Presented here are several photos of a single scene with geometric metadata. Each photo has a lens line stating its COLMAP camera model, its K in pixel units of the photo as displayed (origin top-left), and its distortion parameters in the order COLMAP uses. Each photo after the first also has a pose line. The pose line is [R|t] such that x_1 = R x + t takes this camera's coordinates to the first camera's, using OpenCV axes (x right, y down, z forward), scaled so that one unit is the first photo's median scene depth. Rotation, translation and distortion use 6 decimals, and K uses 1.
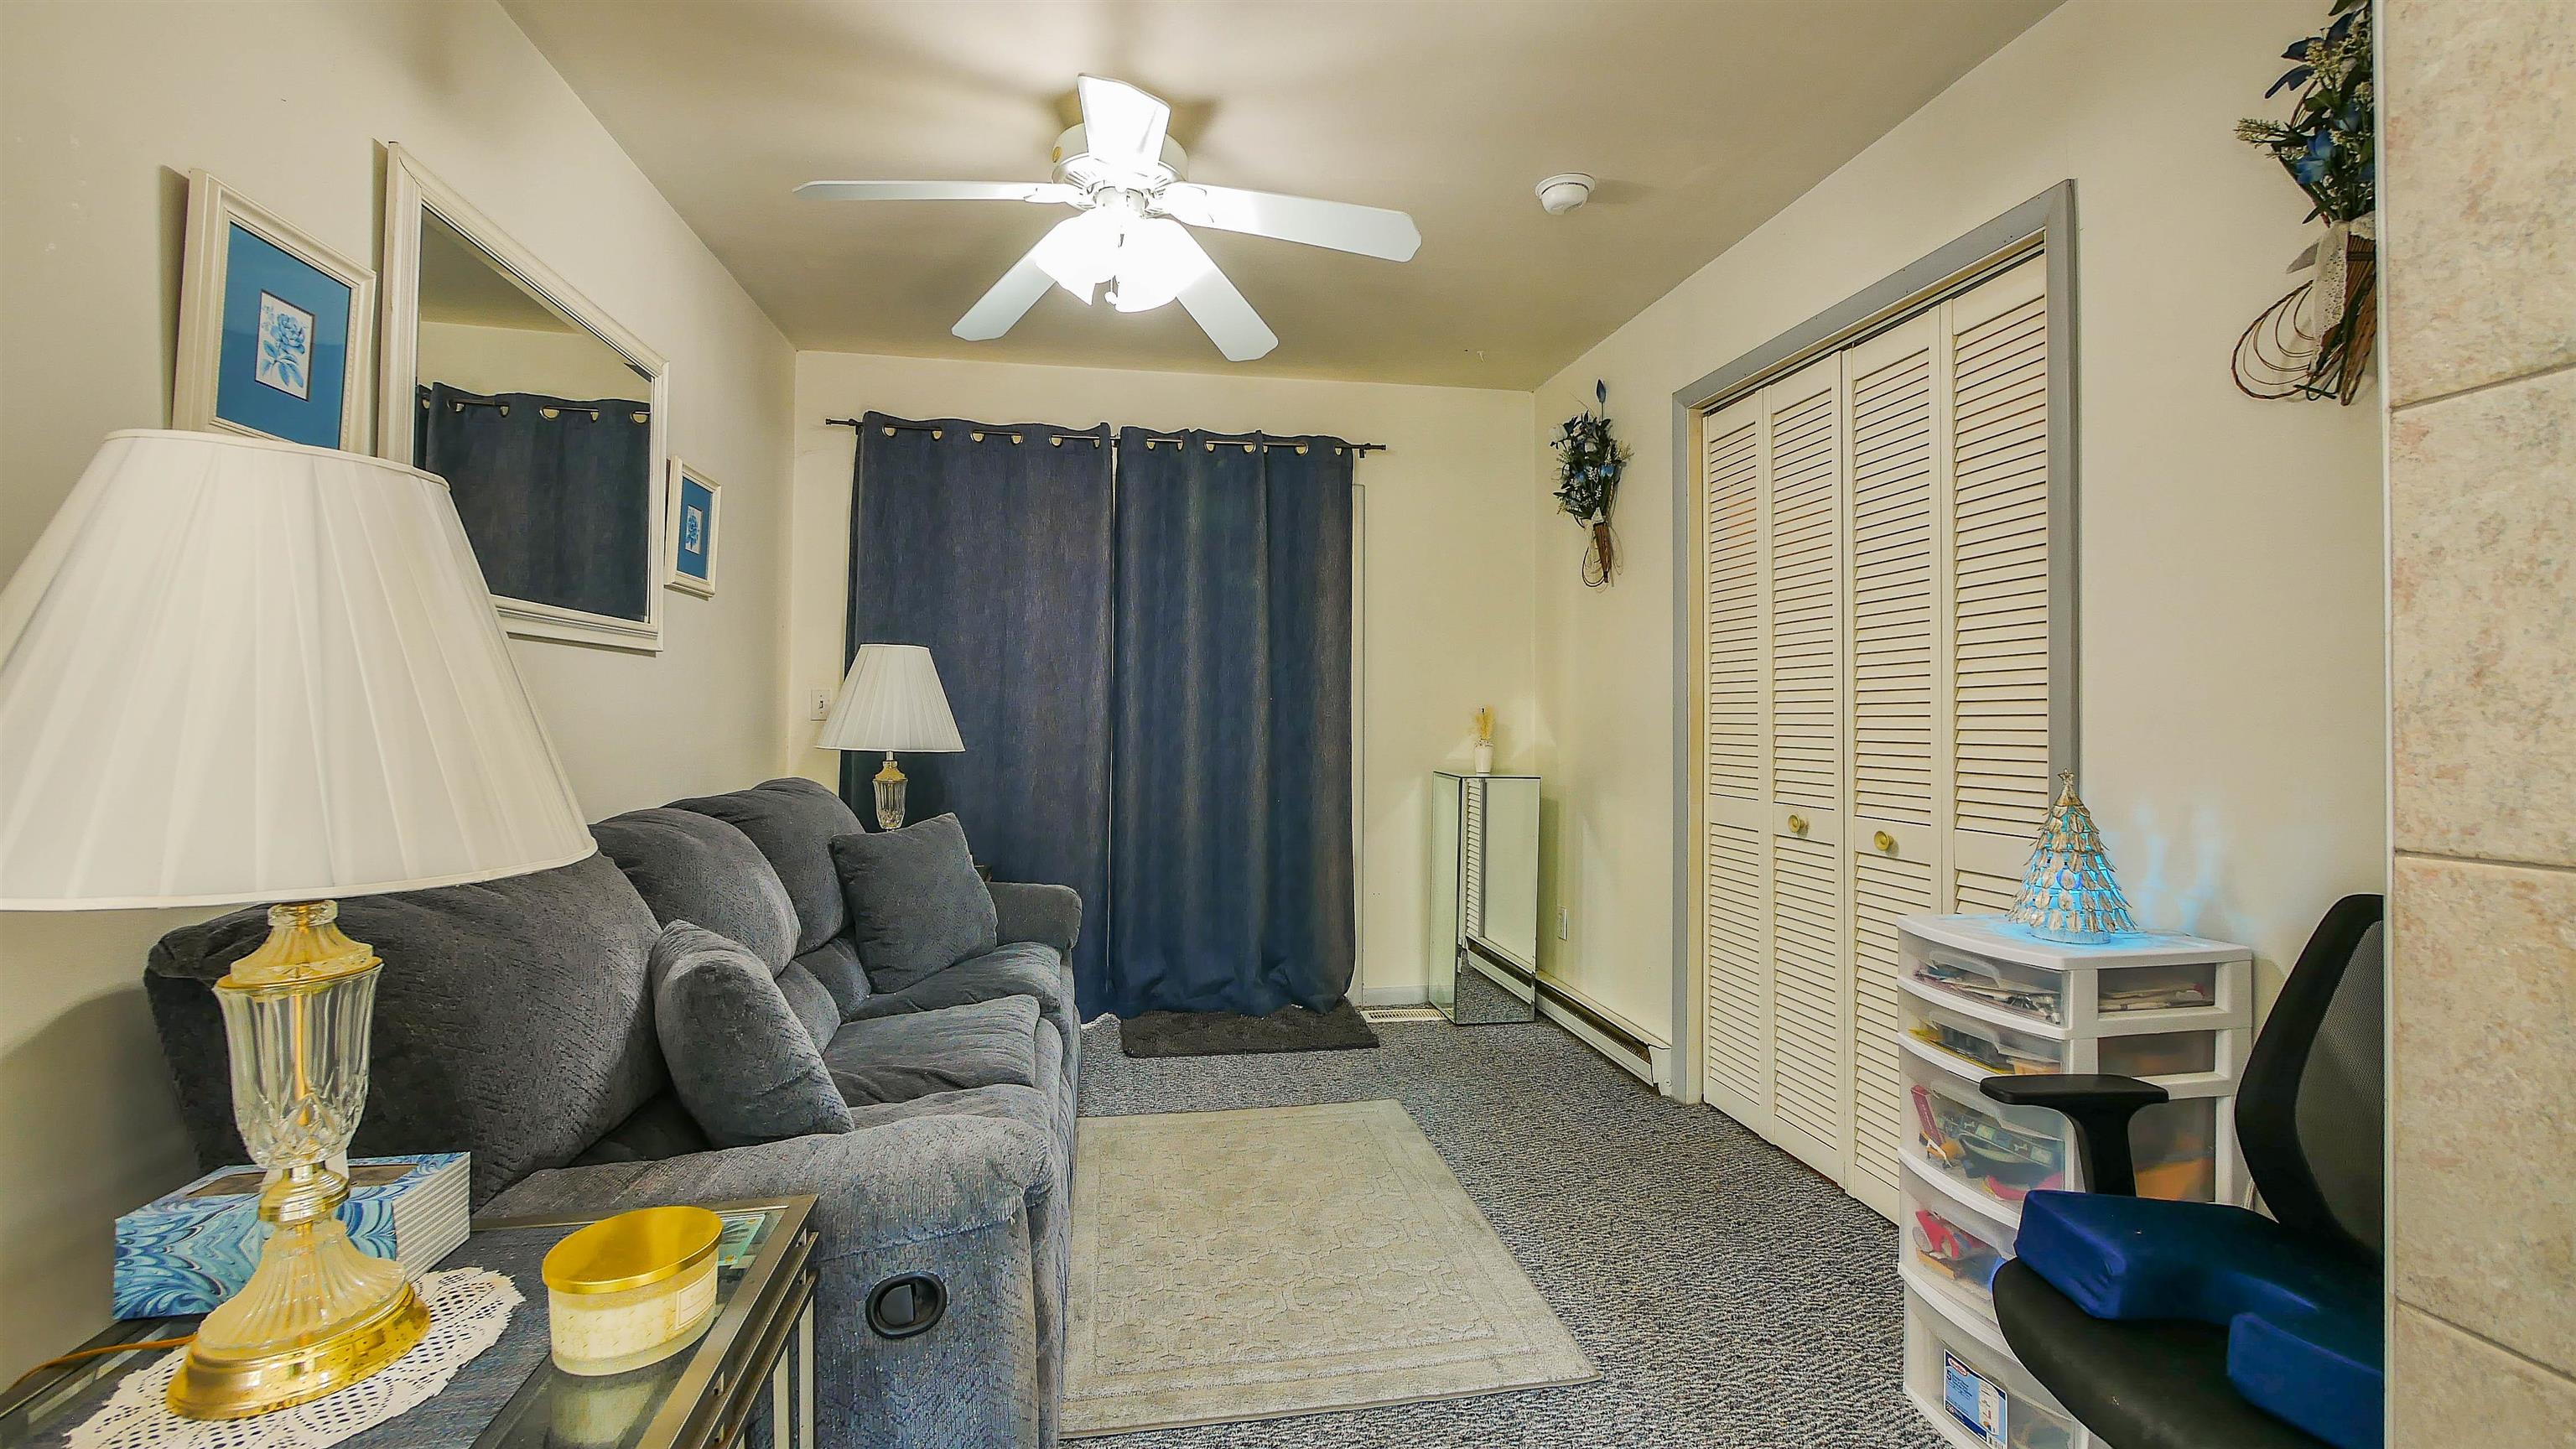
lens RADIAL K [[1058.5, 0, 1285.9], [0, 1058.5, 707.7], [0, 0, 1]] dist [-0.008488, 0.000668]
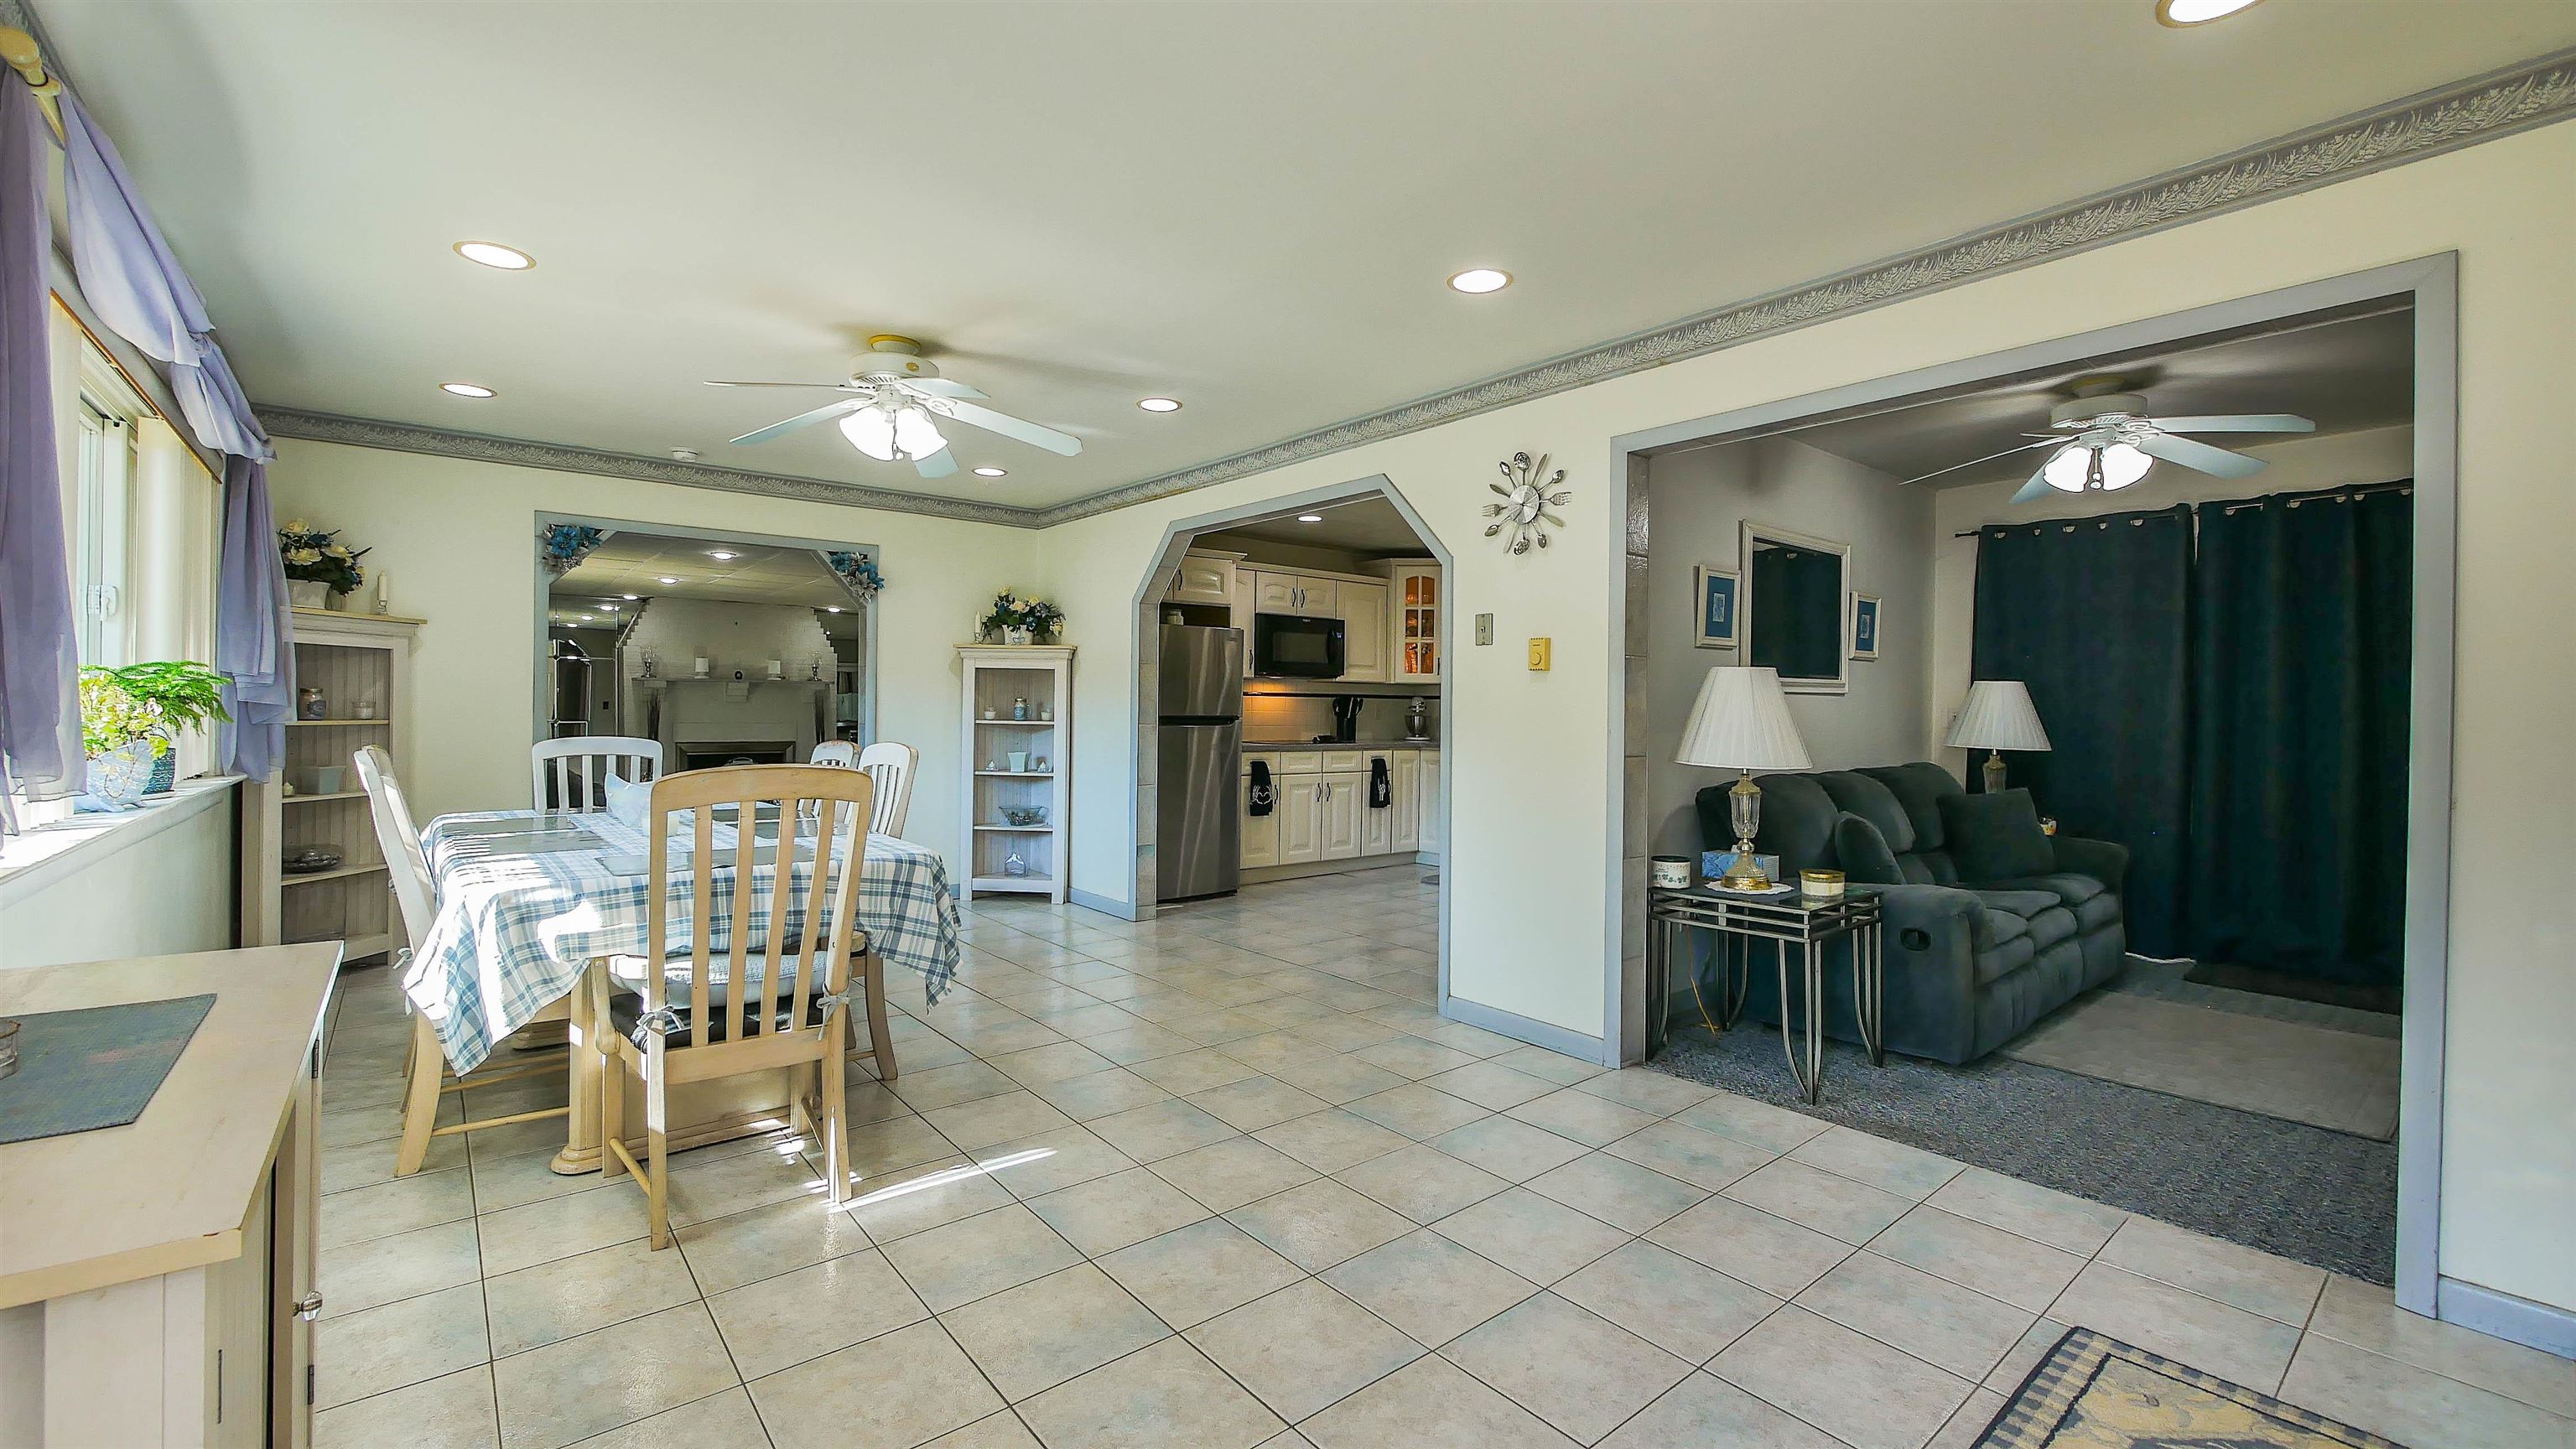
lens RADIAL K [[1058.5, 0, 1285.9], [0, 1058.5, 707.7], [0, 0, 1]] dist [-0.008488, 0.000668]
pose [[0.496980, -0.002339, -0.867759, 0.547471], [0.001858, 0.999997, -0.001631, -0.022787], [0.867760, -0.000802, 0.496983, -0.814553]]
